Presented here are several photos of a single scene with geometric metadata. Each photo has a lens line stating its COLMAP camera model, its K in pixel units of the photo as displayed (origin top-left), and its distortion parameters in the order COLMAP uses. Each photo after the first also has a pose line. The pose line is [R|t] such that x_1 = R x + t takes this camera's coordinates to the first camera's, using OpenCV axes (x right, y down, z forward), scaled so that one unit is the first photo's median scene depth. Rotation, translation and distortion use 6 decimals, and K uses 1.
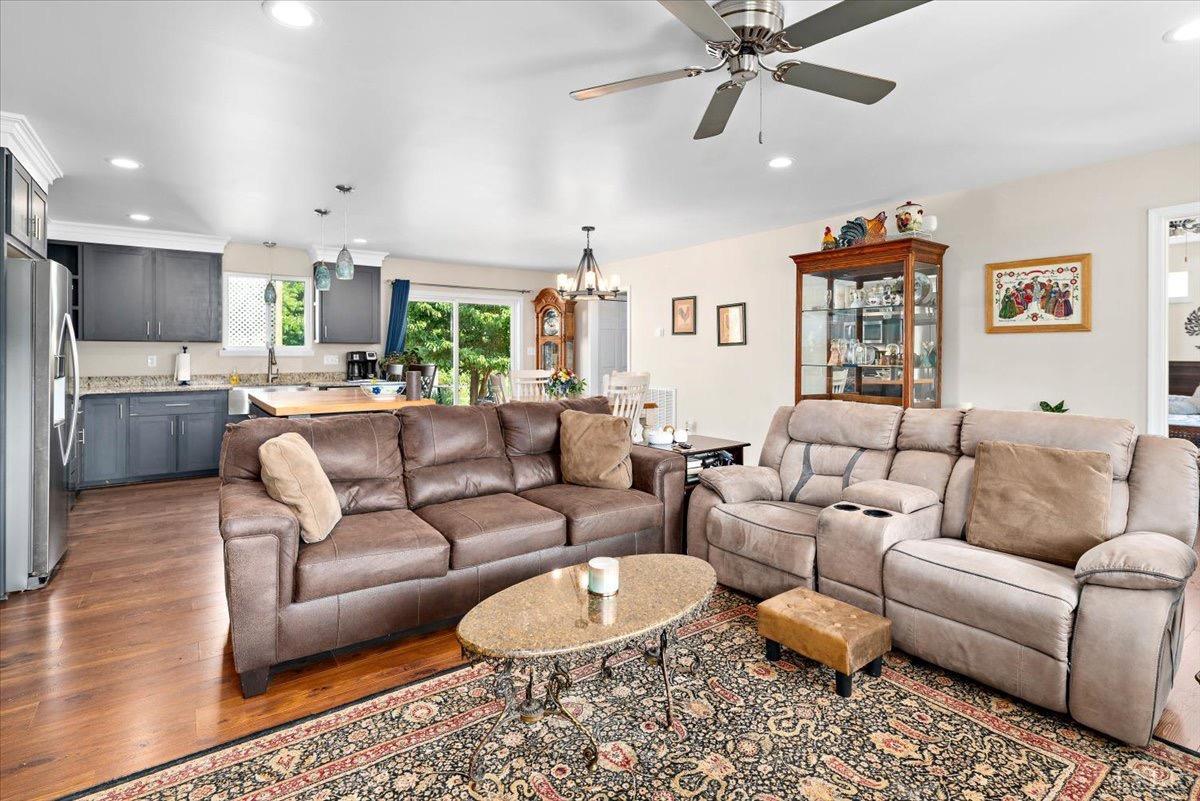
lens RADIAL K [[583.7, 0, 607.1], [0, 583.7, 353.8], [0, 0, 1]] dist [0.000471, 0.000219]
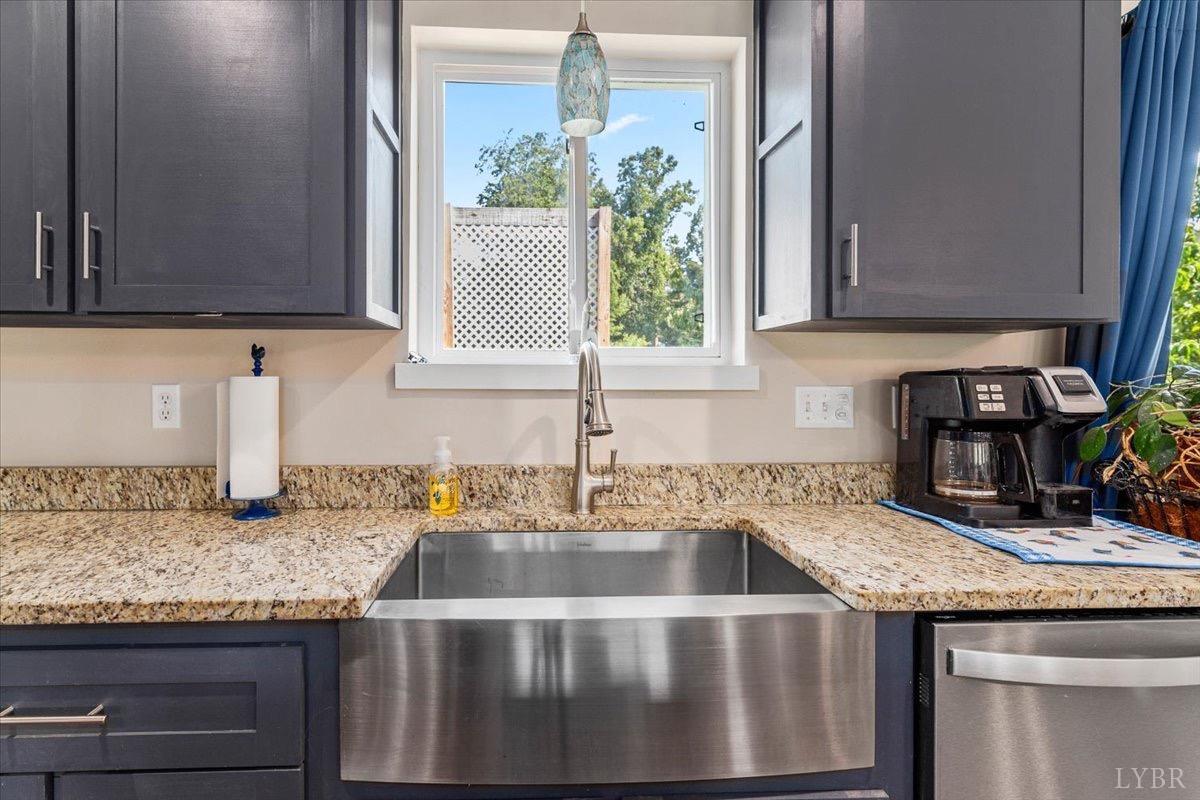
lens RADIAL K [[583.7, 0, 559.7], [0, 583.7, 379.8], [0, 0, 1]] dist [0.000471, 0.000219]
pose [[0.843212, 0.003600, -0.537570, -0.477121], [-0.003391, 0.999993, 0.001377, 0.000093], [0.537571, 0.000662, 0.843218, 0.828168]]
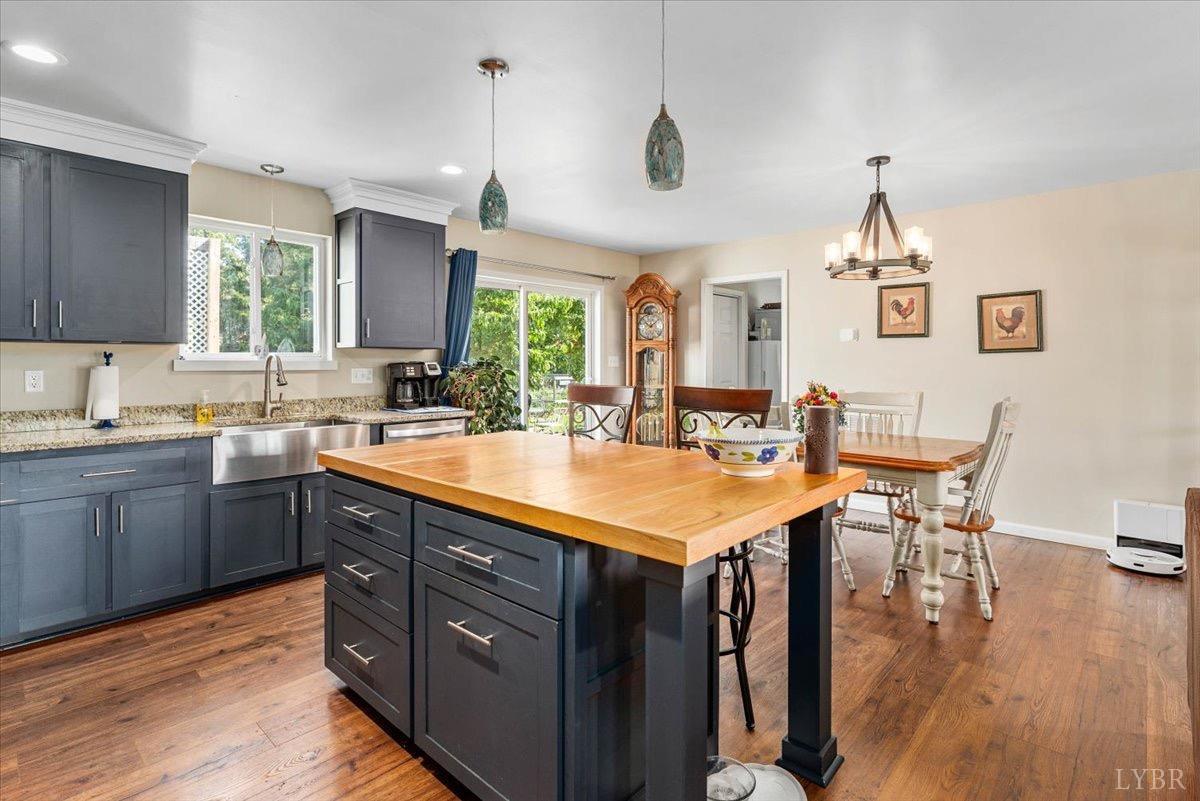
lens RADIAL K [[583.7, 0, 597.4], [0, 583.7, 361.0], [0, 0, 1]] dist [0.000471, 0.000219]
pose [[0.981364, -0.000410, 0.192157, -0.381437], [0.001606, 0.999980, -0.006071, -0.001087], [-0.192151, 0.006266, 0.981345, 0.396307]]
